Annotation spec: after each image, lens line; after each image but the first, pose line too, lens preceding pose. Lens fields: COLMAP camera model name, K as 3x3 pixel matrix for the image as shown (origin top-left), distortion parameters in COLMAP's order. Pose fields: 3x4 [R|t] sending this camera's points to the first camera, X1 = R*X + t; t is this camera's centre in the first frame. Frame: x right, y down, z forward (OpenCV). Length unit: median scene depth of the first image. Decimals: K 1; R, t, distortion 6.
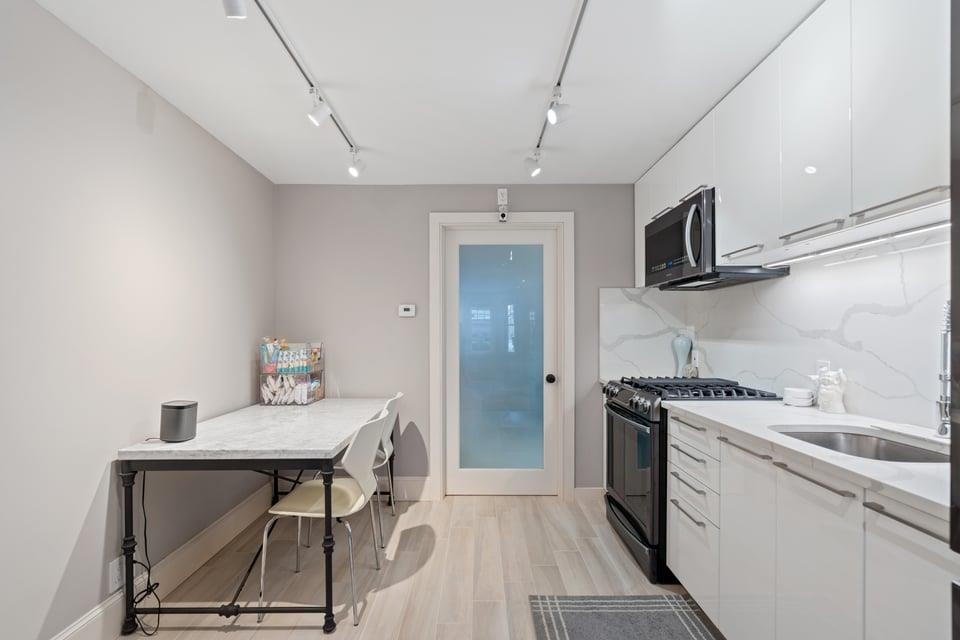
lens RADIAL K [[438.5, 0, 480.0], [0, 438.5, 335.8], [0, 0, 1]] dist [-0.000949, 0.000076]
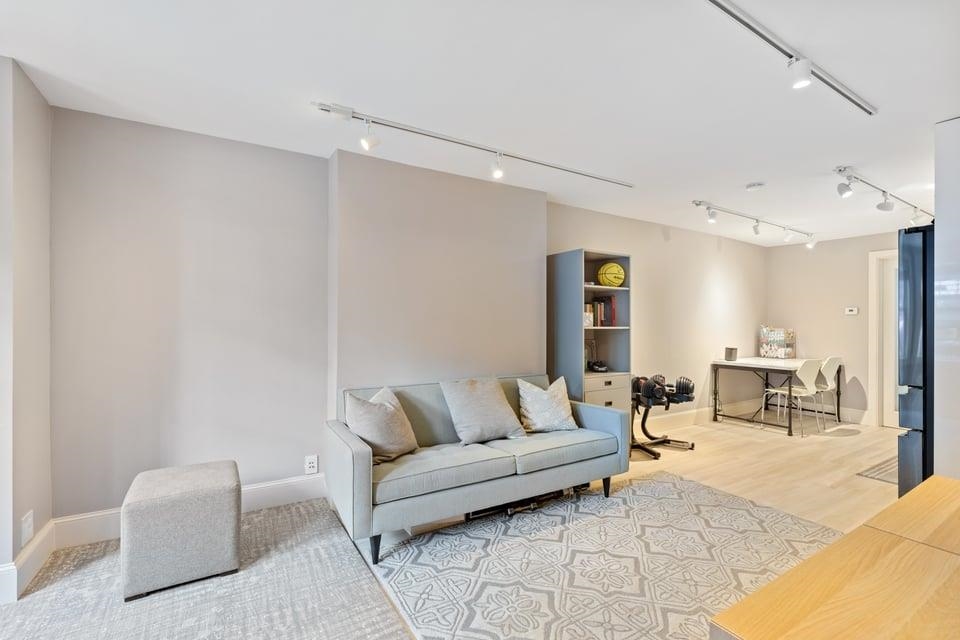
lens RADIAL K [[435.3, 0, 476.8], [0, 435.3, 311.3], [0, 0, 1]] dist [-0.000973, 0.000582]
pose [[0.526945, -0.006894, -0.849871, 0.567364], [-0.015405, 0.999725, -0.017661, -0.004695], [0.849760, 0.022398, 0.526694, -1.272267]]
